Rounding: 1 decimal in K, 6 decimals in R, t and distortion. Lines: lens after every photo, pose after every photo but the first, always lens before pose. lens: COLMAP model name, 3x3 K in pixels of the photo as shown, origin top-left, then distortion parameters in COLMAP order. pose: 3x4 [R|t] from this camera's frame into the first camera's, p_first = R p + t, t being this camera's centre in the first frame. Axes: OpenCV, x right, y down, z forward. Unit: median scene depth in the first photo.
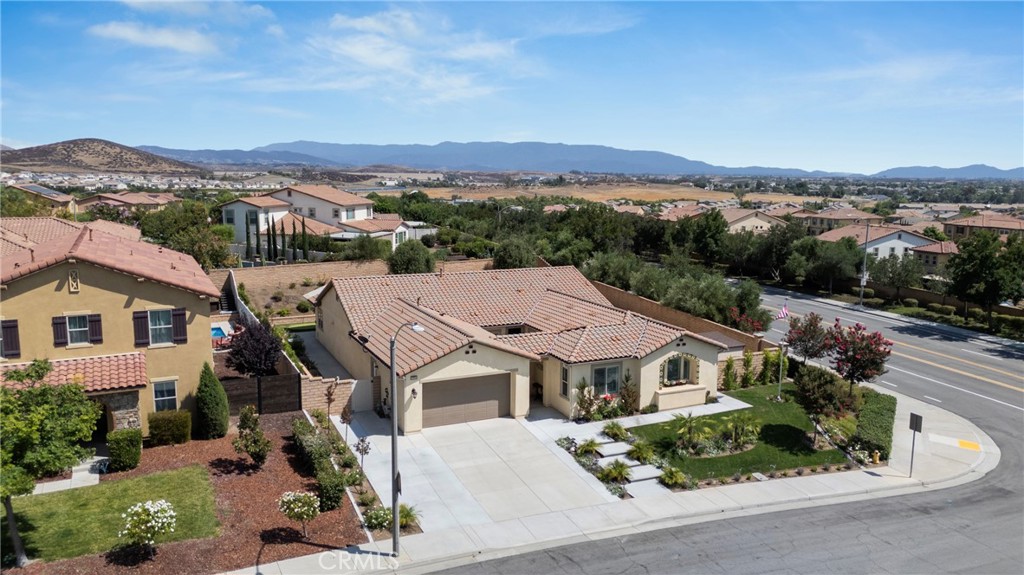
lens RADIAL K [[751.9, 0, 514.2], [0, 751.9, 288.4], [0, 0, 1]] dist [0.091018, -0.116210]
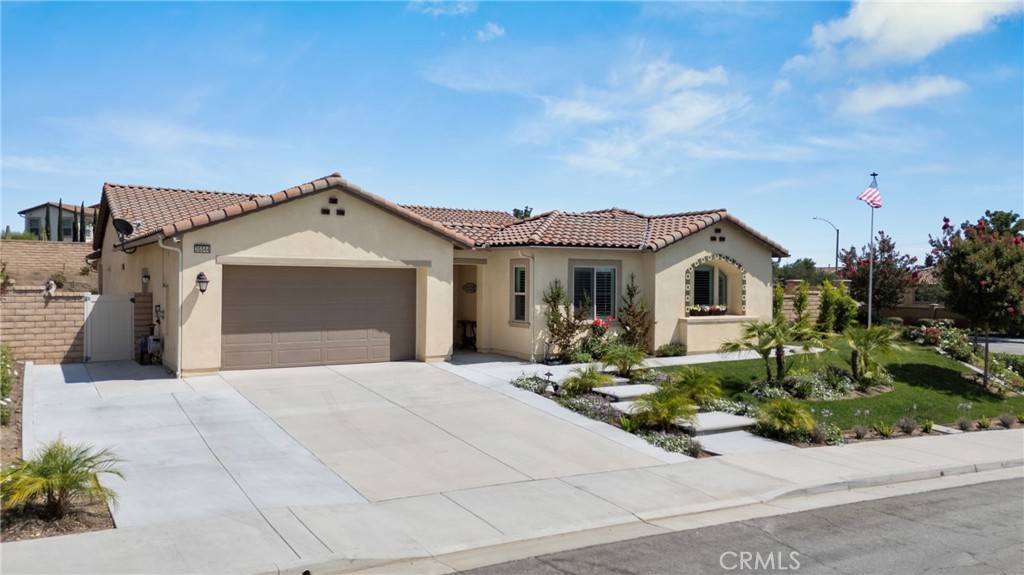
lens RADIAL K [[751.9, 0, 514.2], [0, 751.9, 288.4], [0, 0, 1]] dist [0.091018, -0.116210]
pose [[0.991640, -0.003514, 0.128991, -0.004496], [0.021925, 0.989683, -0.141590, 0.196537], [-0.127163, 0.143234, 0.981485, 0.486075]]
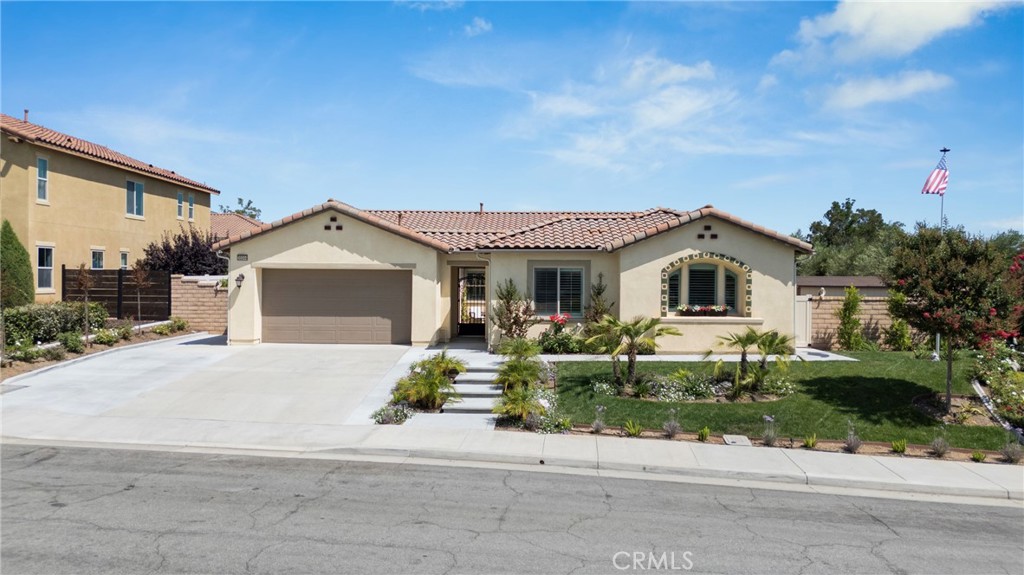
lens RADIAL K [[751.9, 0, 514.2], [0, 751.9, 288.4], [0, 0, 1]] dist [0.091018, -0.116210]
pose [[0.890434, 0.002874, -0.455103, 0.360433], [-0.068866, 0.989316, -0.128492, 0.199857], [0.449872, 0.145755, 0.881119, 0.479613]]
